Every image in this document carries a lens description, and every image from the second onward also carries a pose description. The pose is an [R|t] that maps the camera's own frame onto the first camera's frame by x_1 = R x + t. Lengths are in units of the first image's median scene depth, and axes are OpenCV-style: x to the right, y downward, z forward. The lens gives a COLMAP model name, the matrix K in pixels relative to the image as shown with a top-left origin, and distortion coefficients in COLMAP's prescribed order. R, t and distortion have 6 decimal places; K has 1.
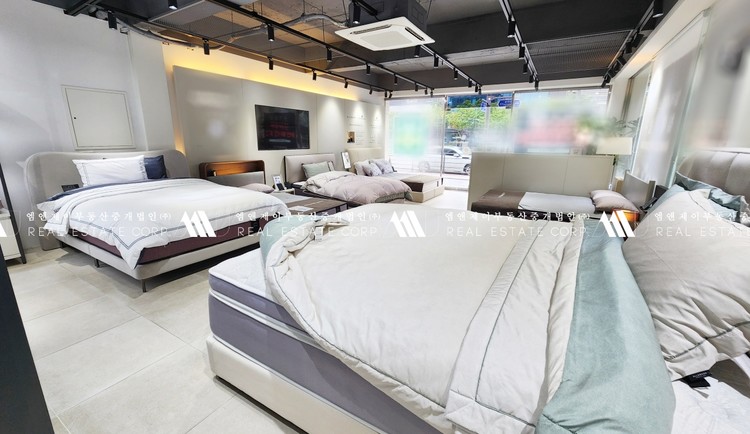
lens RADIAL K [[325.9, 0, 375.0], [0, 325.9, 217.0], [0, 0, 1]] dist [0.002594, -0.000024]
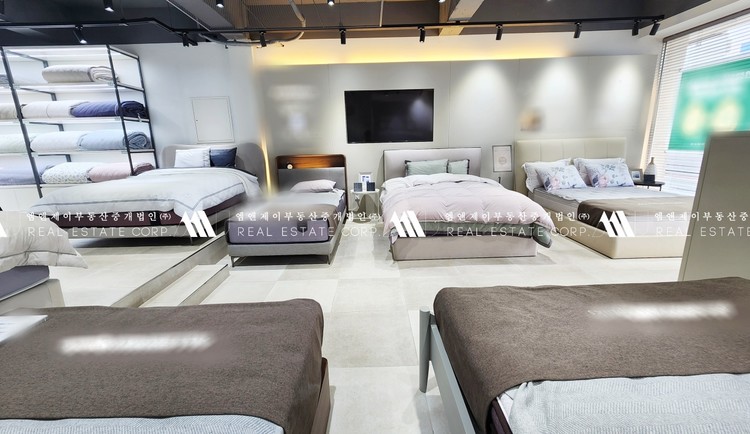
lens RADIAL K [[325.9, 0, 375.0], [0, 325.9, 217.0], [0, 0, 1]] dist [0.002594, -0.000024]
pose [[0.489165, 0.185784, -0.852175, 0.464809], [-0.174903, 0.978098, 0.112839, -0.121959], [0.854474, 0.093851, 0.510946, 0.633209]]
